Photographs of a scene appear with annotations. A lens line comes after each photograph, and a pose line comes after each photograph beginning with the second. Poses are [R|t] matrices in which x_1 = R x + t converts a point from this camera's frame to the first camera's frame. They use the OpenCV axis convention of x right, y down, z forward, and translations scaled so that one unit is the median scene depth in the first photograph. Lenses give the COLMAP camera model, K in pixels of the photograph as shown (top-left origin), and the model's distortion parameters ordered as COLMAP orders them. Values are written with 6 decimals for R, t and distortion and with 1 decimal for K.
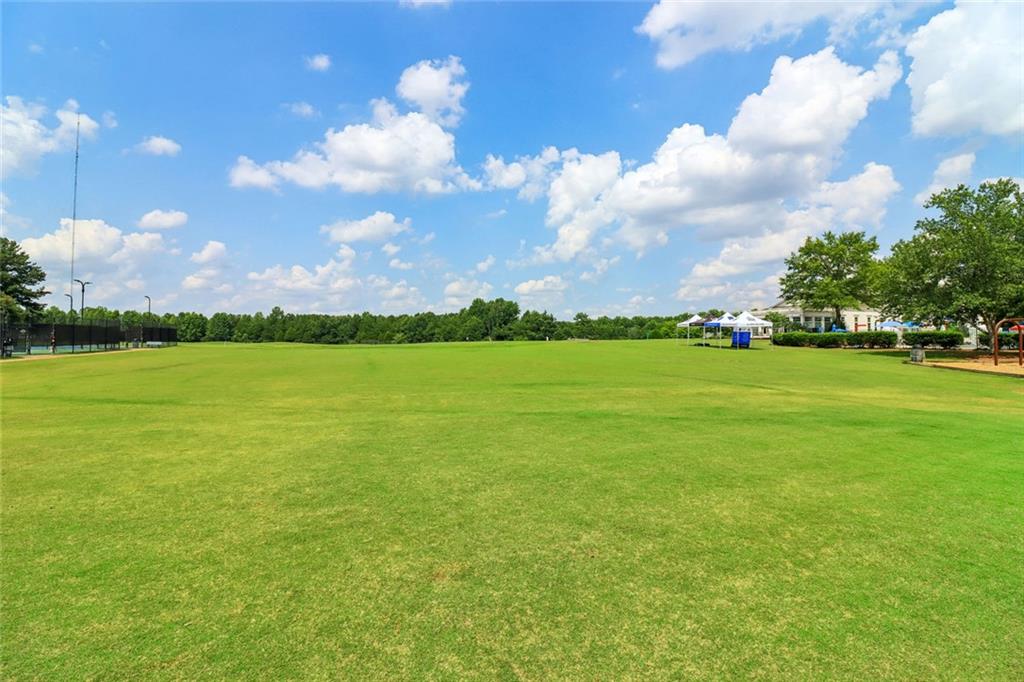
lens RADIAL K [[485.3, 0, 511.6], [0, 485.3, 341.2], [0, 0, 1]] dist [0.000122, 0.000139]
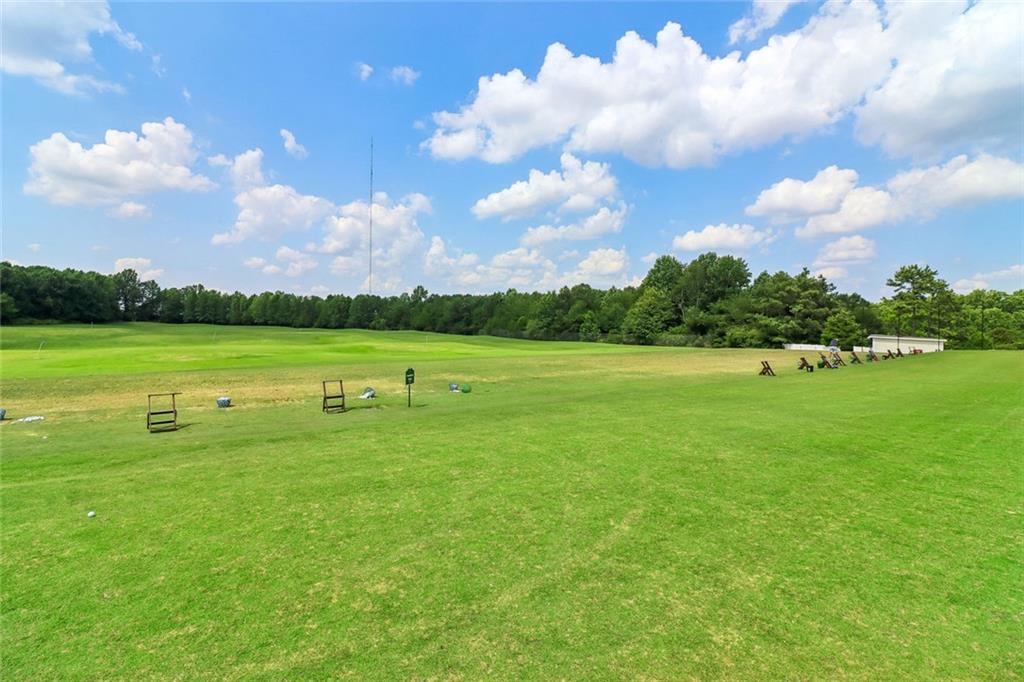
lens RADIAL K [[485.3, 0, 513.2], [0, 485.3, 335.6], [0, 0, 1]] dist [0.000122, 0.000139]
pose [[0.873262, 0.019240, -0.486871, 0.047885], [-0.011201, 0.999749, 0.019417, -0.007204], [0.487122, -0.011503, 0.873258, 0.439456]]
